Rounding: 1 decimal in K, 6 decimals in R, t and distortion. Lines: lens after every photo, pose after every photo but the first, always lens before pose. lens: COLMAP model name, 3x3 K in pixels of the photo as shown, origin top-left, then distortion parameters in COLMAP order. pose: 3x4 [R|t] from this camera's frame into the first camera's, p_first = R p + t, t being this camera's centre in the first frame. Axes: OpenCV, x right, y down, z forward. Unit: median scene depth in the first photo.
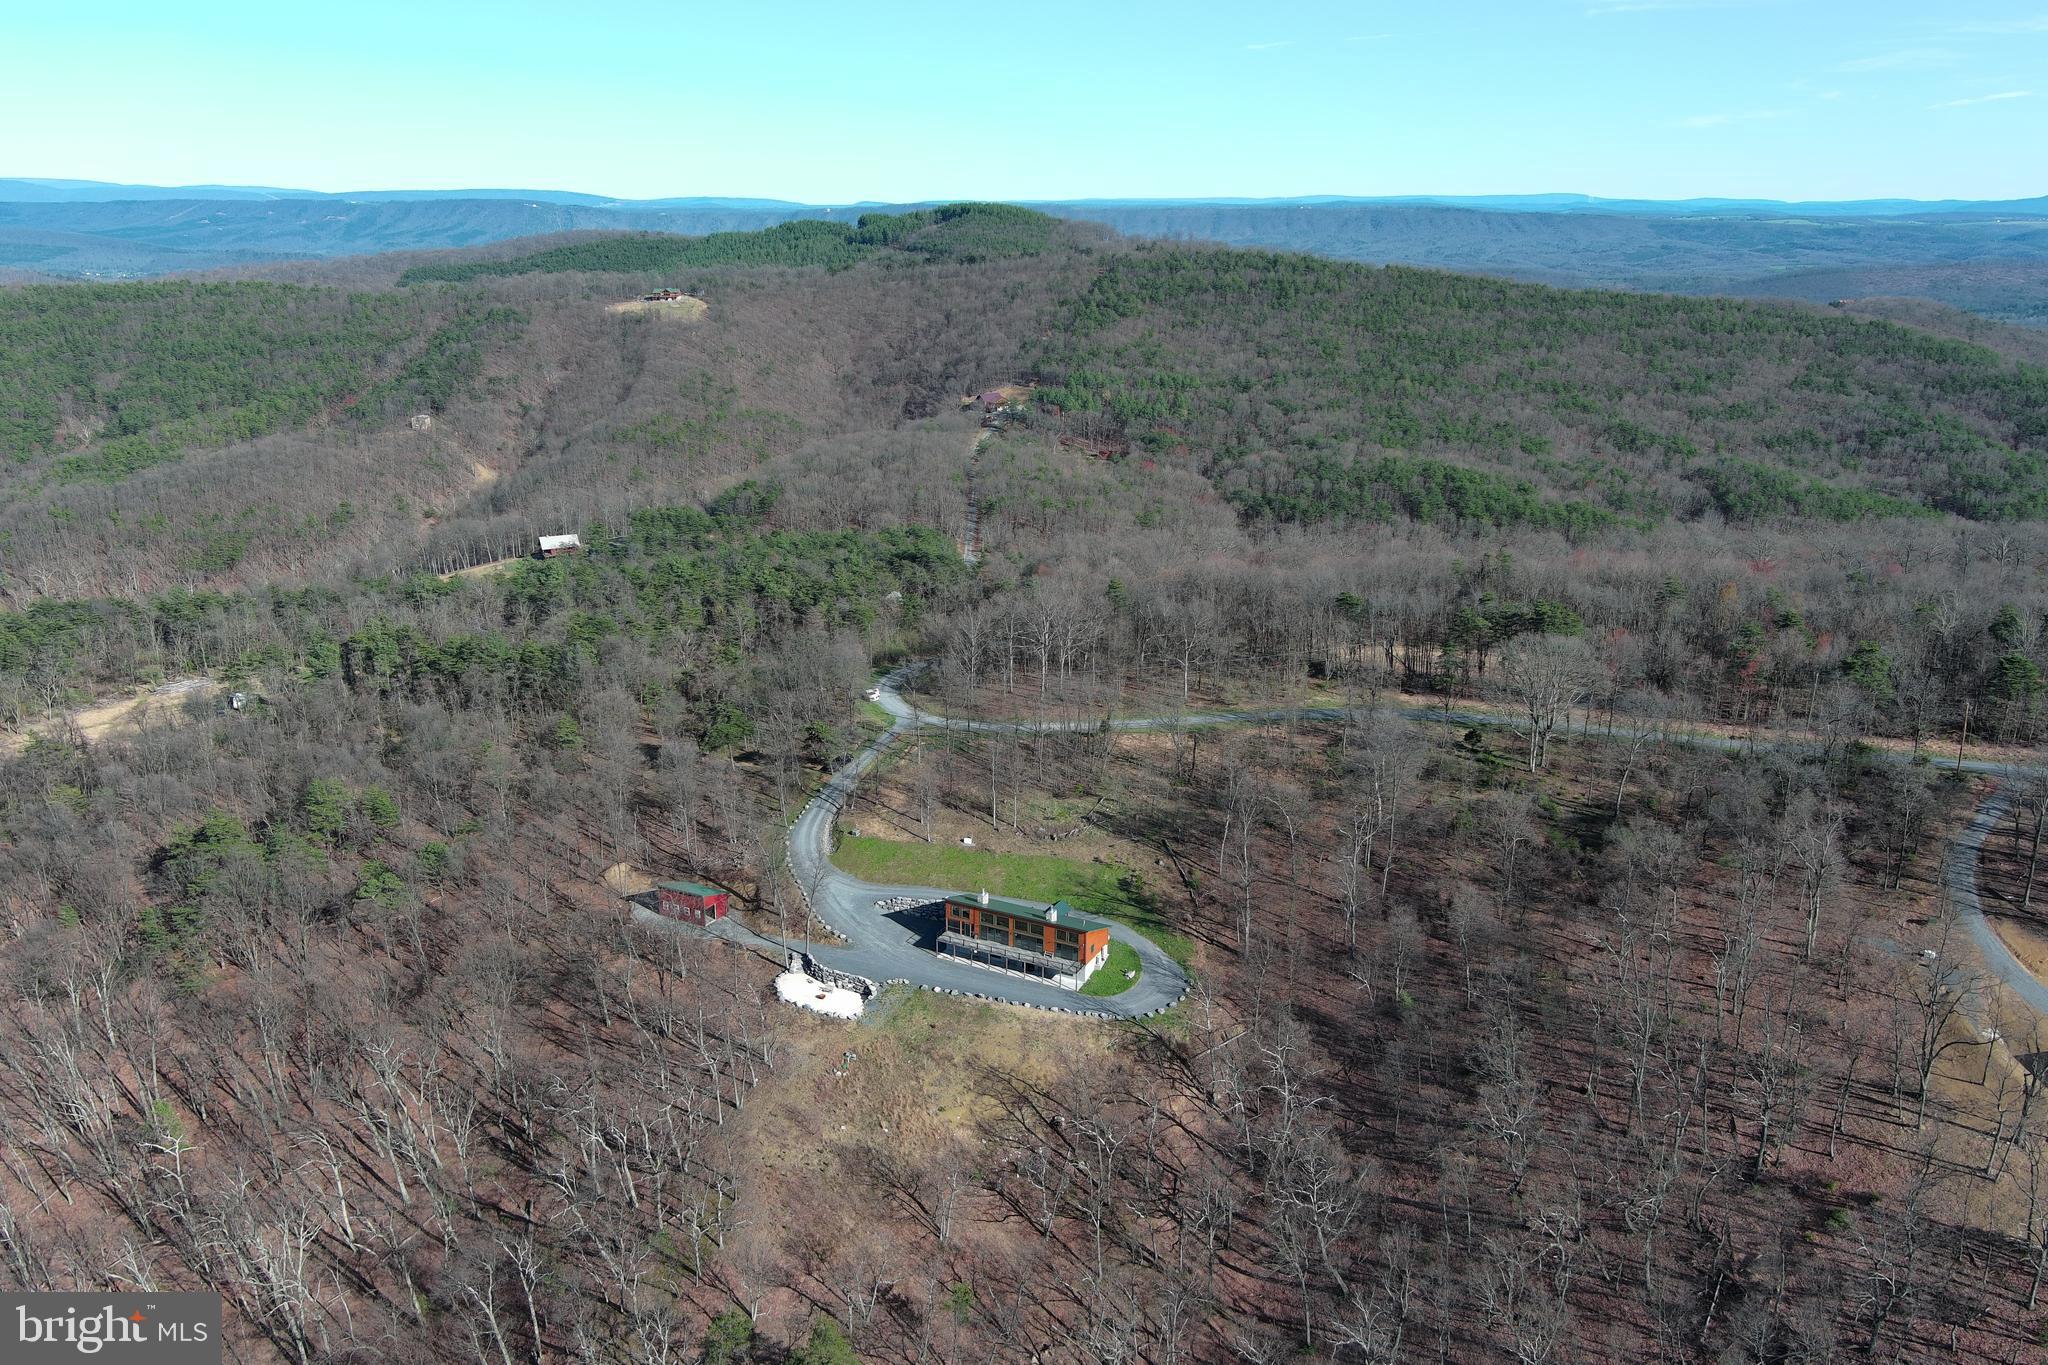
lens RADIAL K [[1588.3, 0, 1025.9], [0, 1588.3, 683.2], [0, 0, 1]] dist [0.034335, -0.039073]
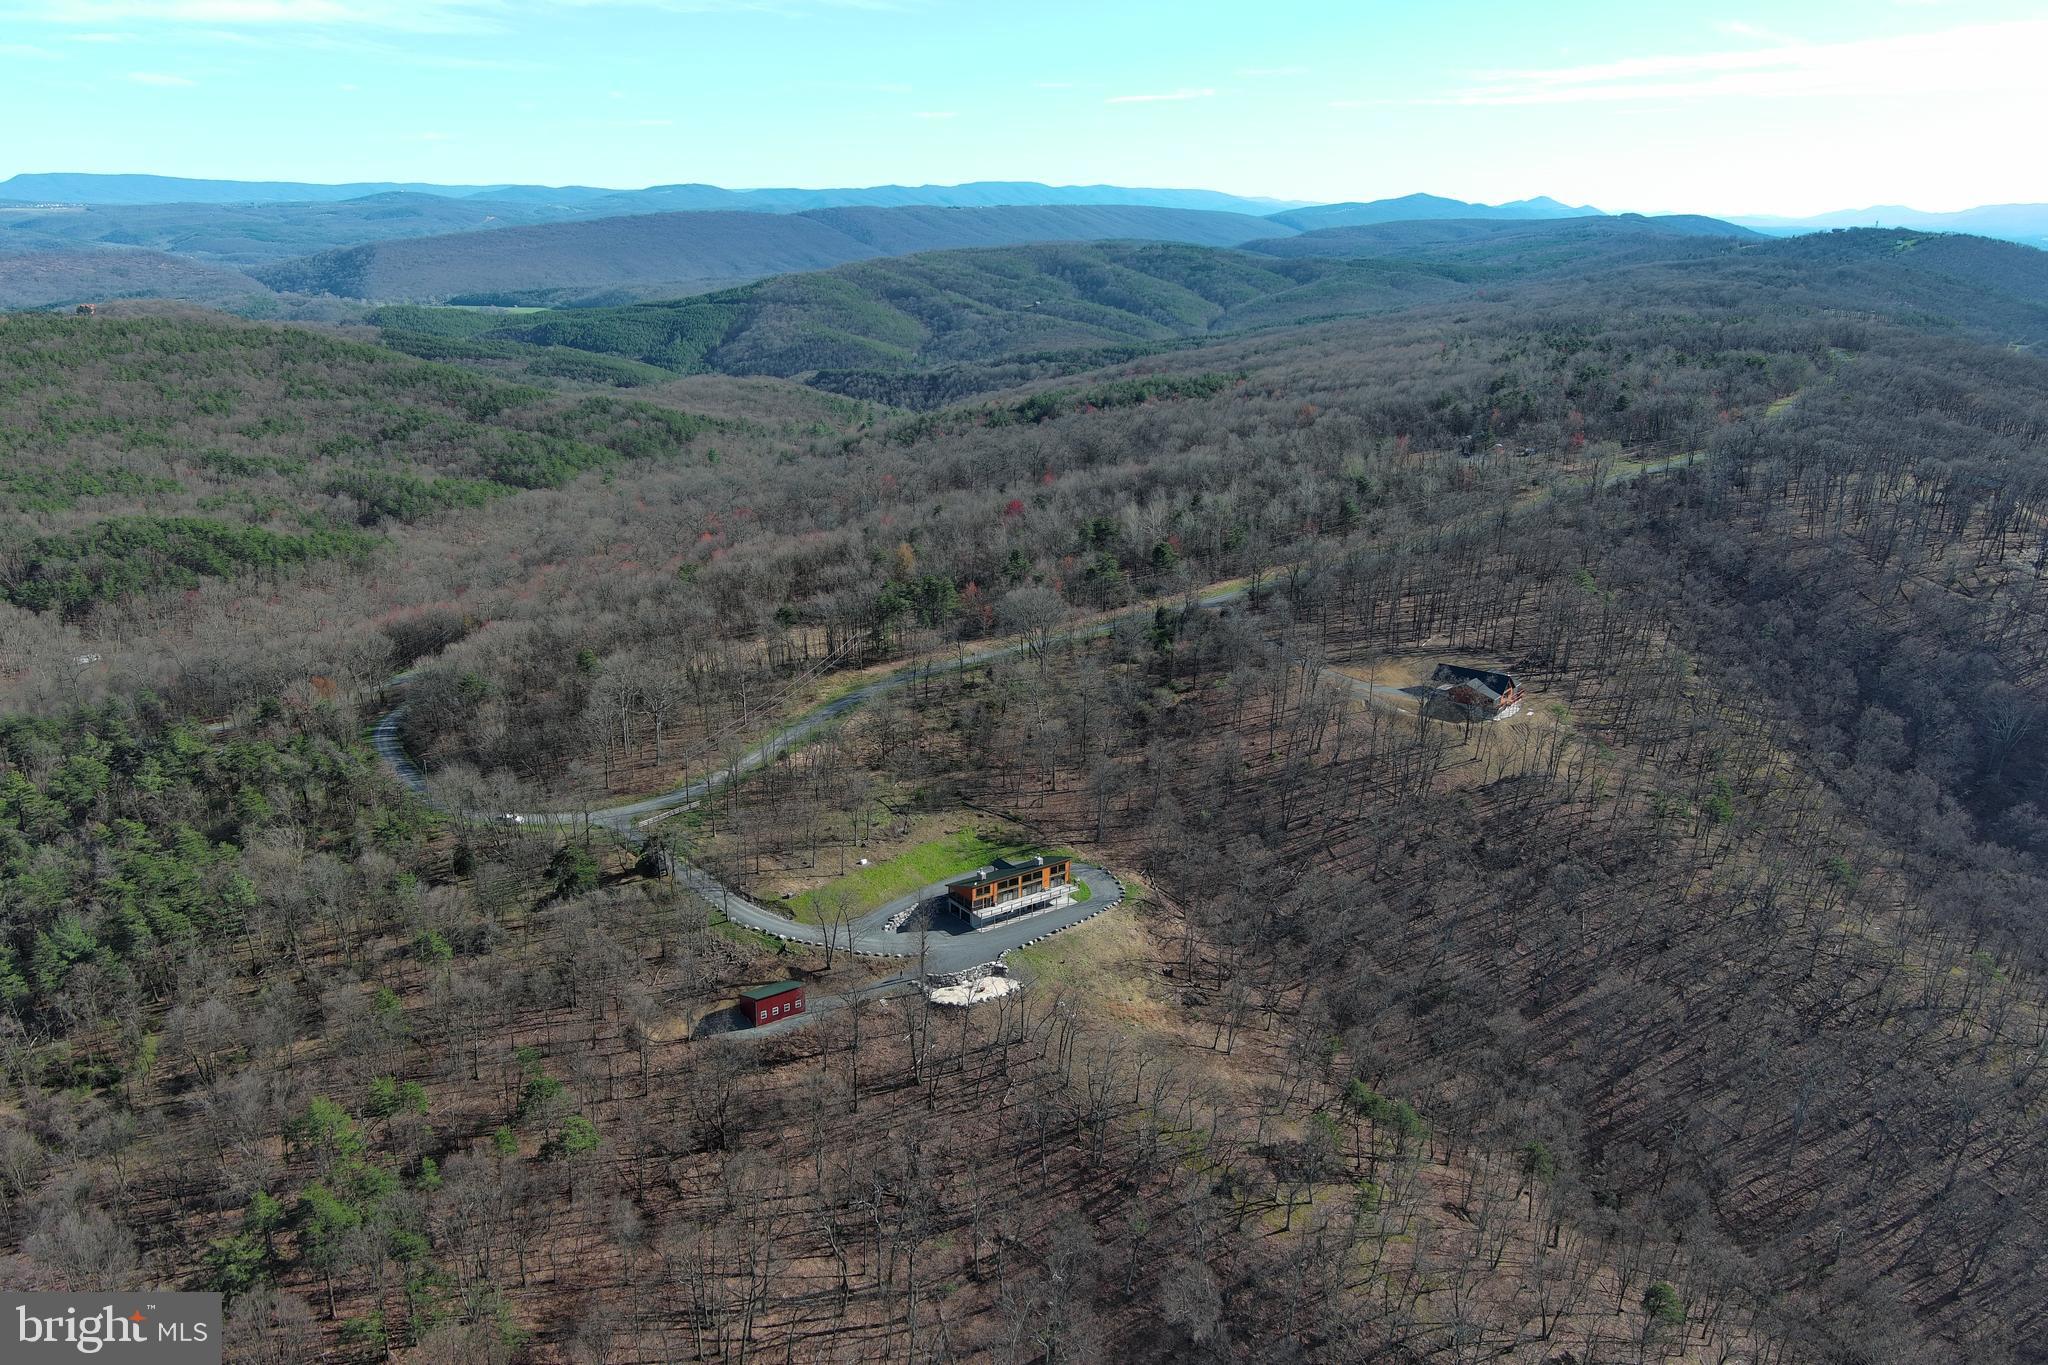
lens RADIAL K [[1588.3, 0, 1024.5], [0, 1588.3, 674.4], [0, 0, 1]] dist [0.034335, -0.039073]
pose [[0.451633, -0.257947, 0.854102, -1.038323], [0.253747, 0.954898, 0.154212, -0.200552], [-0.855360, 0.147078, 0.496717, 0.323528]]
